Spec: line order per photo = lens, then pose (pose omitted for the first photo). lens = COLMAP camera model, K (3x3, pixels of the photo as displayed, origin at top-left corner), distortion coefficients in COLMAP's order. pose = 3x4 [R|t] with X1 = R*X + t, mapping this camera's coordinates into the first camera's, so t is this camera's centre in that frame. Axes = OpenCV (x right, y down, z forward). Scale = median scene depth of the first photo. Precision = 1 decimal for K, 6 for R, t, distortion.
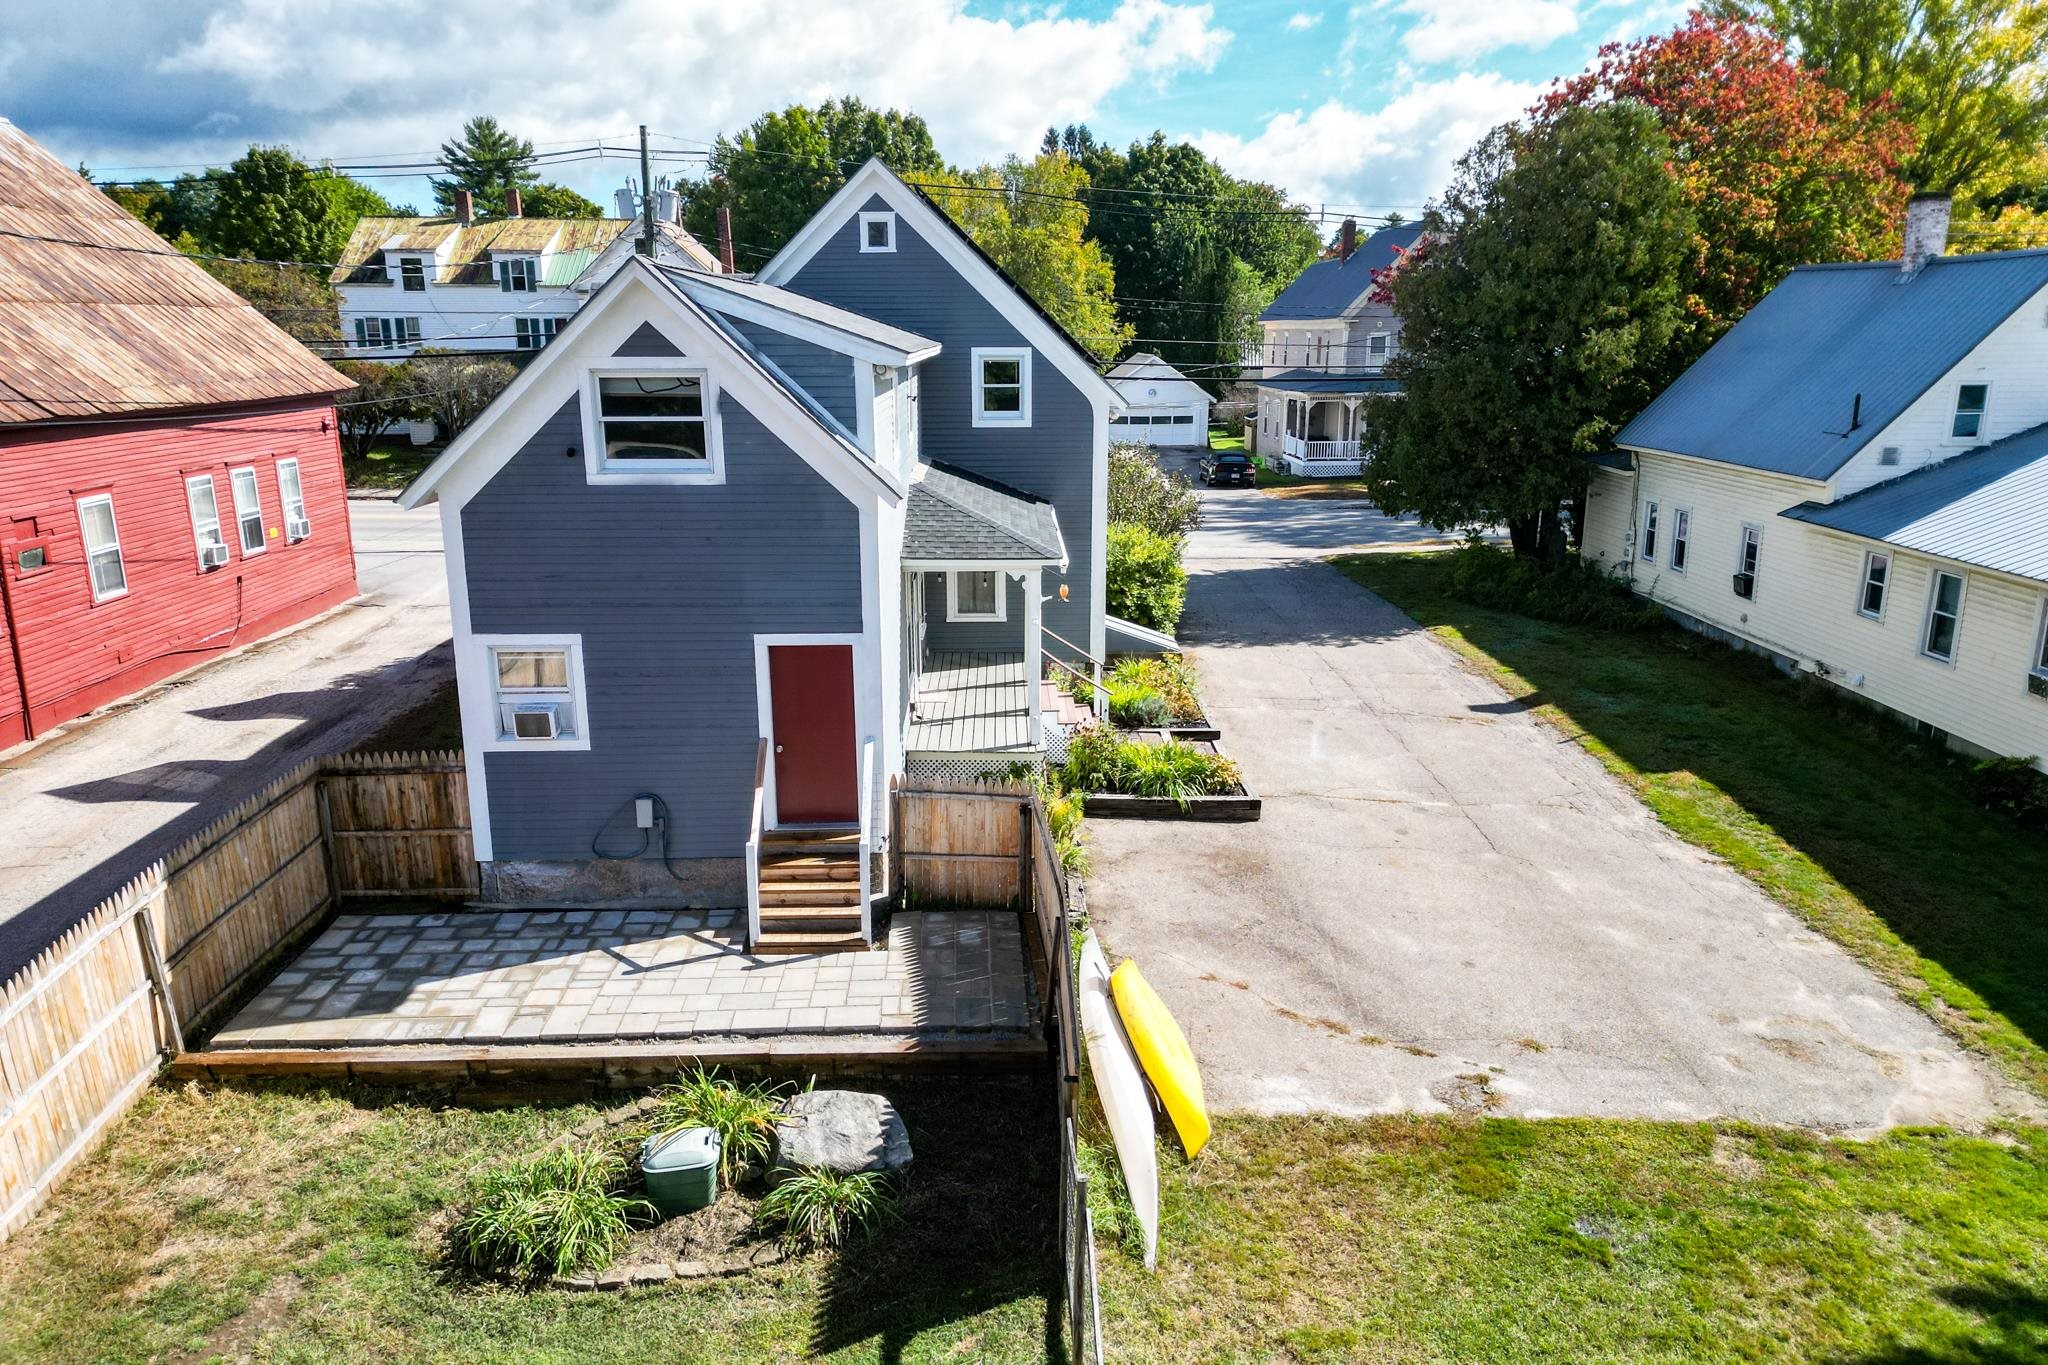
lens RADIAL K [[1414.8, 0, 1014.6], [0, 1414.8, 691.6], [0, 0, 1]] dist [0.090727, -0.087353]
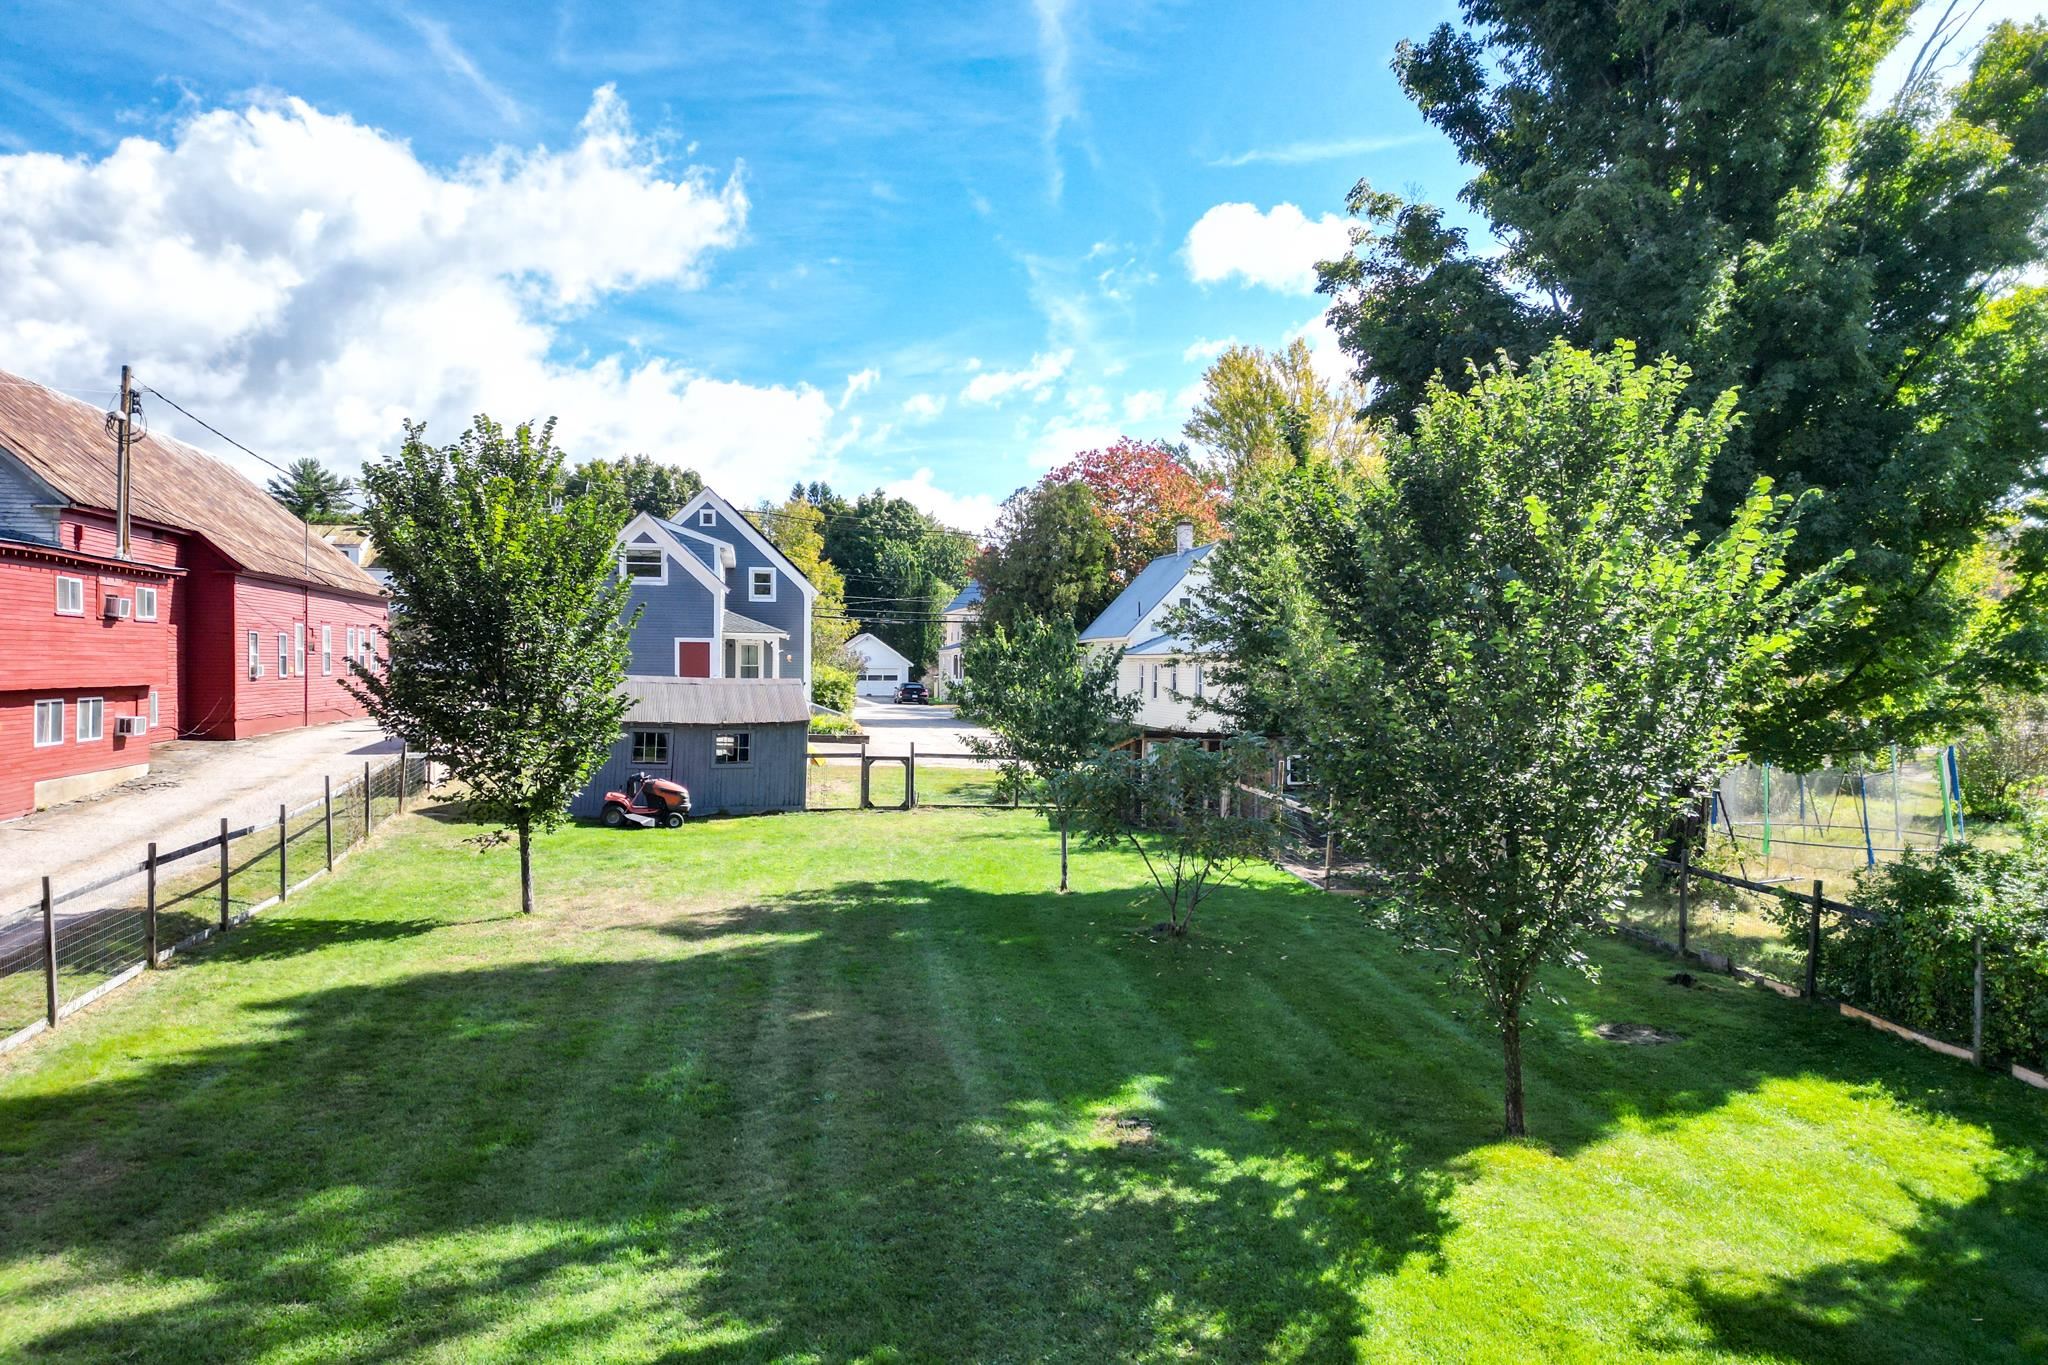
lens RADIAL K [[1412.0, 0, 1015.1], [0, 1412.0, 708.7], [0, 0, 1]] dist [0.112756, -0.149348]
pose [[0.985097, 0.006244, 0.171886, 0.000167], [0.031570, 0.975799, -0.216379, 0.481404], [-0.169077, 0.218581, 0.961059, -1.196876]]
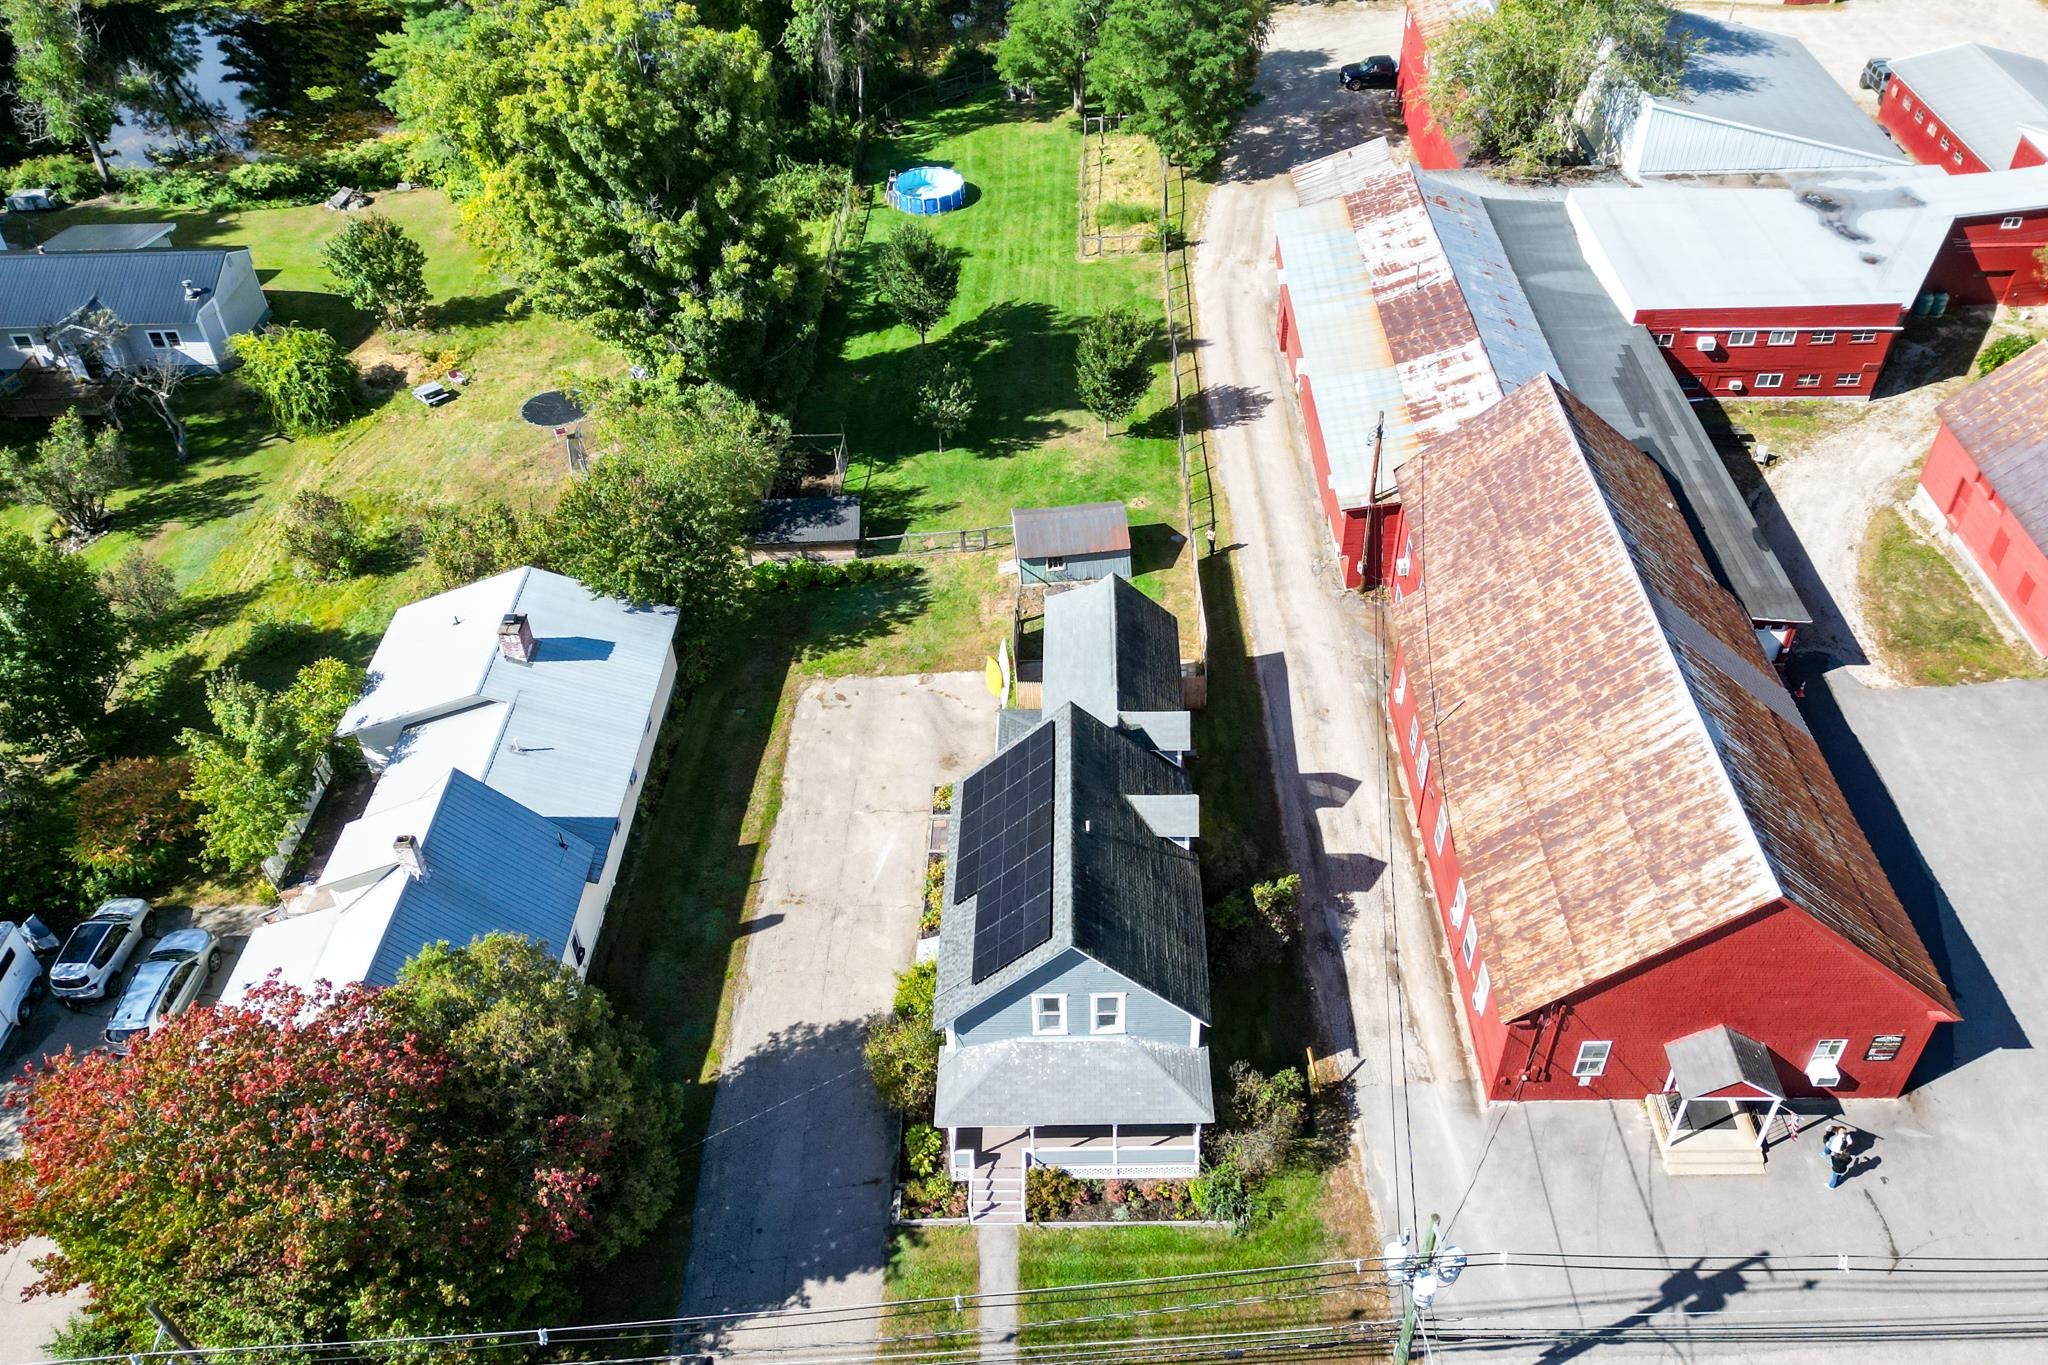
lens RADIAL K [[1573.3, 0, 1078.4], [0, 1573.3, 678.8], [0, 0, 1]] dist [0.032941, -0.002996]
pose [[-0.999920, 0.003404, 0.012167, -0.131587], [0.012086, 0.538363, 0.842626, -2.269384], [-0.003682, 0.842706, -0.538361, 2.135432]]
